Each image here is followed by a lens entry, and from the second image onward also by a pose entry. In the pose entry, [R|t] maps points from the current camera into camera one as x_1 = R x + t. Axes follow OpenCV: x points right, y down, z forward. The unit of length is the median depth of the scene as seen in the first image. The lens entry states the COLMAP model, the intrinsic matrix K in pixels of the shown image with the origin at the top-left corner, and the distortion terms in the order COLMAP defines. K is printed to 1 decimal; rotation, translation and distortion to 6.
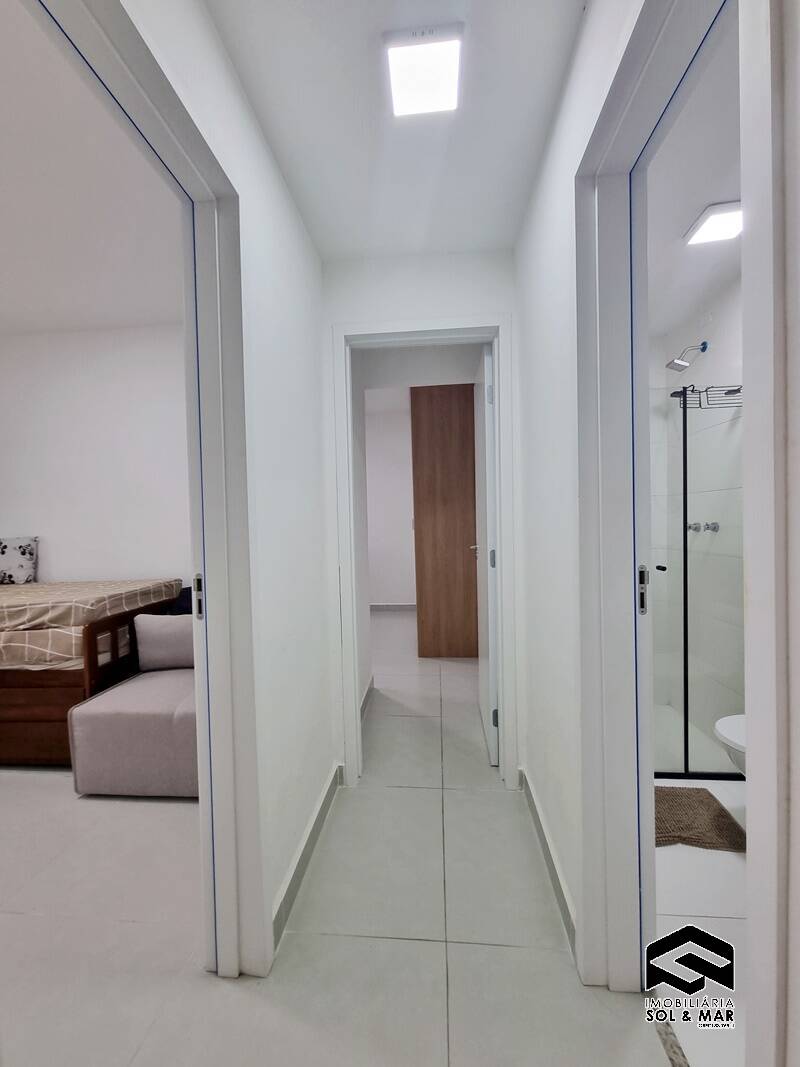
lens RADIAL K [[434.3, 0, 393.8], [0, 434.3, 533.8], [0, 0, 1]] dist [0.008549, -0.004365]
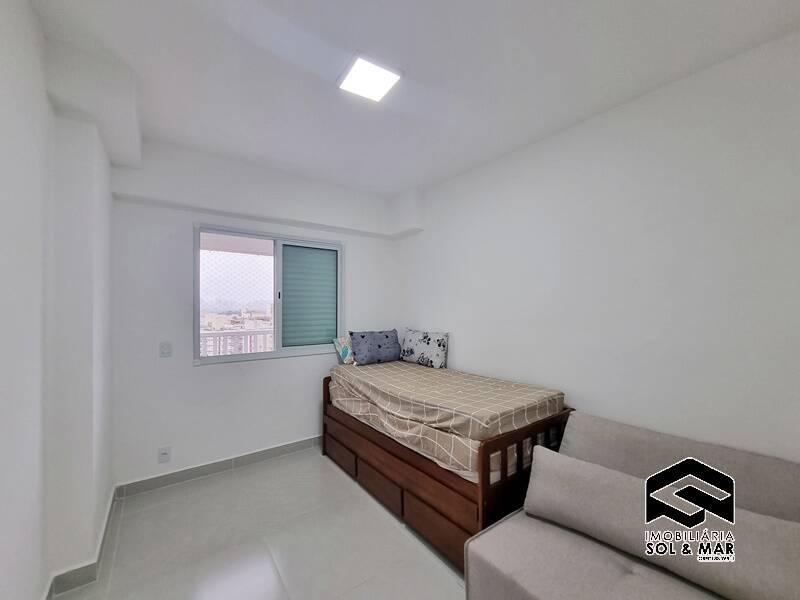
lens RADIAL K [[325.6, 0, 401.6], [0, 325.6, 304.5], [0, 0, 1]] dist [0.008549, -0.004365]
pose [[0.672776, 0.019539, -0.739588, -0.272483], [-0.037826, 0.999252, -0.008009, -0.093615], [0.738878, 0.033364, 0.673012, 0.338440]]
